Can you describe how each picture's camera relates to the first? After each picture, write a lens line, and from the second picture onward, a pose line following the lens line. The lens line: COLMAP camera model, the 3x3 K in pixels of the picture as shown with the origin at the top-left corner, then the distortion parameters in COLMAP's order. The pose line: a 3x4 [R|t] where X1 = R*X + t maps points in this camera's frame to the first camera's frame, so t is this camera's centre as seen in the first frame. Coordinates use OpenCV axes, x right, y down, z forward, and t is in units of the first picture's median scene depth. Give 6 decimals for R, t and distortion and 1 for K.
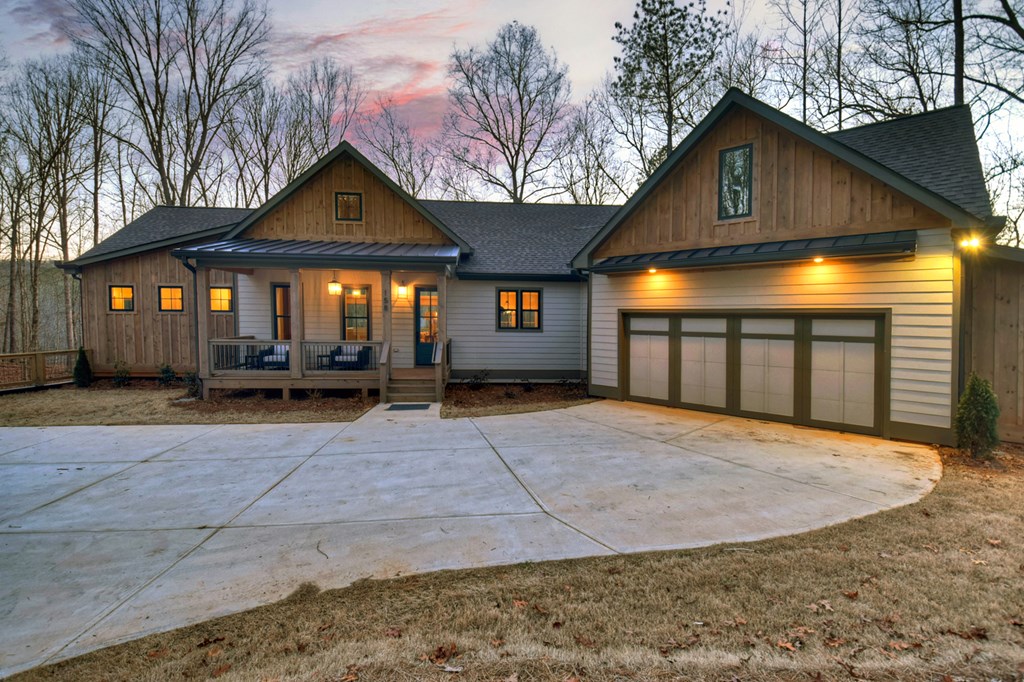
lens RADIAL K [[456.8, 0, 511.9], [0, 456.8, 342.5], [0, 0, 1]] dist [0.001665, -0.000214]
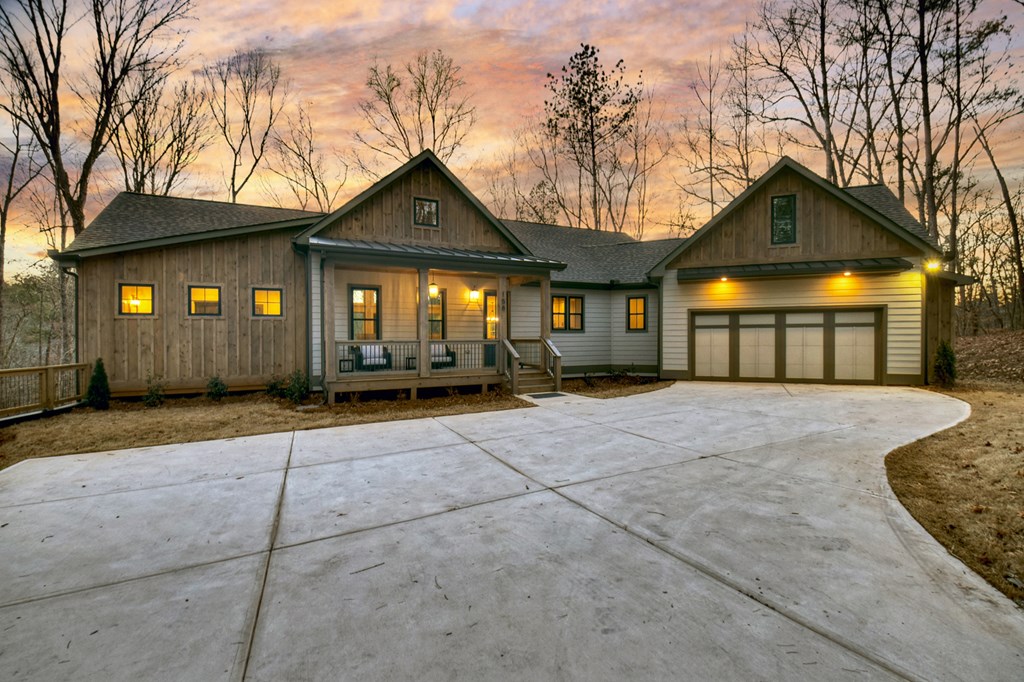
lens RADIAL K [[456.8, 0, 511.9], [0, 456.8, 342.5], [0, 0, 1]] dist [0.001665, -0.000214]
pose [[0.928068, -0.023460, 0.371672, -0.698120], [0.038688, 0.998687, -0.033568, 0.043992], [-0.370396, 0.045533, 0.927757, -0.007840]]
